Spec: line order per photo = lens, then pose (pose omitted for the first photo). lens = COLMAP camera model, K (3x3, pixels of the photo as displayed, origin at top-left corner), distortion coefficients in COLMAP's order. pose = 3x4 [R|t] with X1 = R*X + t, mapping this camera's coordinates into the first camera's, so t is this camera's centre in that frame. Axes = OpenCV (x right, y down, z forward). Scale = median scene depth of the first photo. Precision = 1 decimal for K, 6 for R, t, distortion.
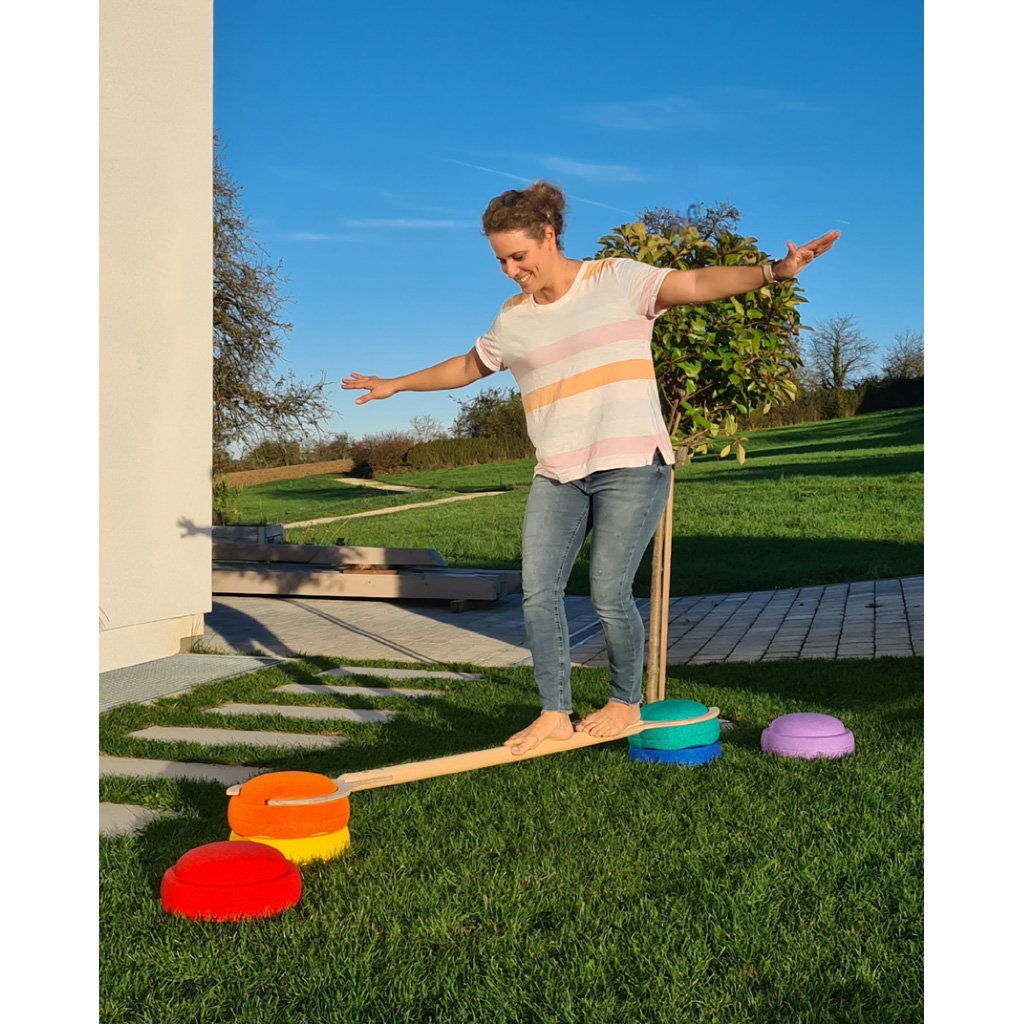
lens RADIAL K [[1282.4, 0, 485.5], [0, 1282.4, 565.2], [0, 0, 1]] dist [0.051895, 0.000000]
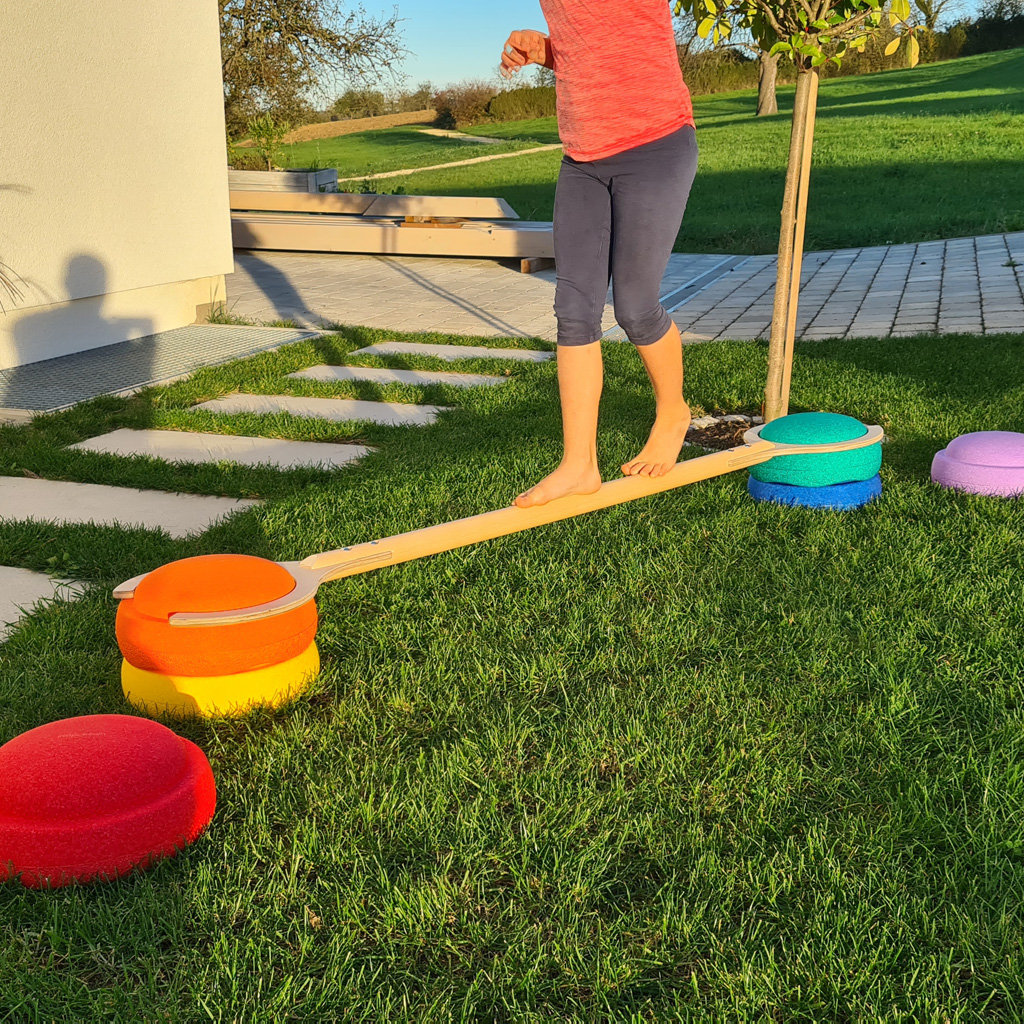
lens RADIAL K [[1191.4, 0, 542.2], [0, 1191.4, 494.4], [0, 0, 1]] dist [0.045536, 0.000000]
pose [[0.999762, 0.005190, -0.021187, 0.010528], [-0.000299, 0.974451, 0.224600, 0.002017], [0.021811, -0.224540, 0.974221, 0.321438]]
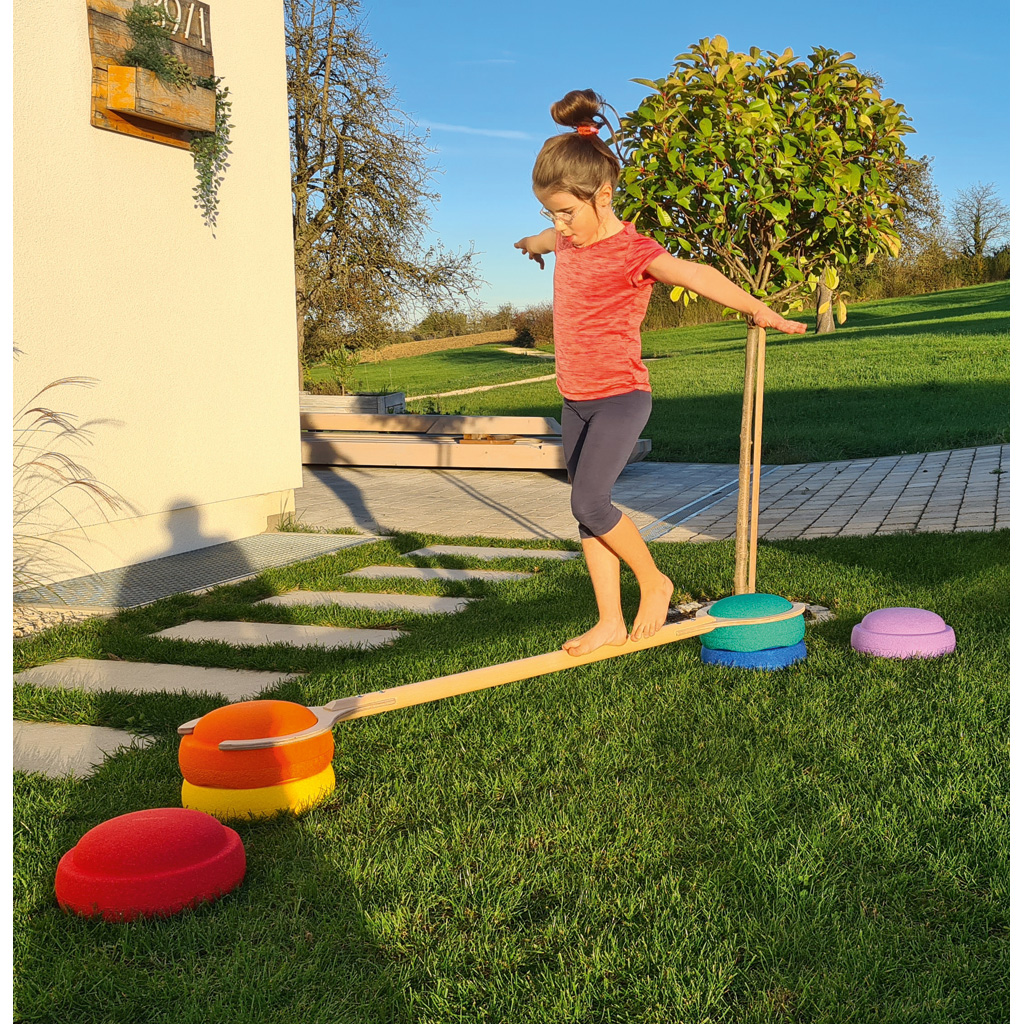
lens RADIAL K [[1191.4, 0, 654.3], [0, 1191.4, 529.2], [0, 0, 1]] dist [0.045536, 0.000000]
pose [[0.999939, -0.010658, 0.002830, 0.069925], [0.010383, 0.996403, 0.084098, -0.007342], [-0.003716, -0.084064, 0.996453, 0.176254]]
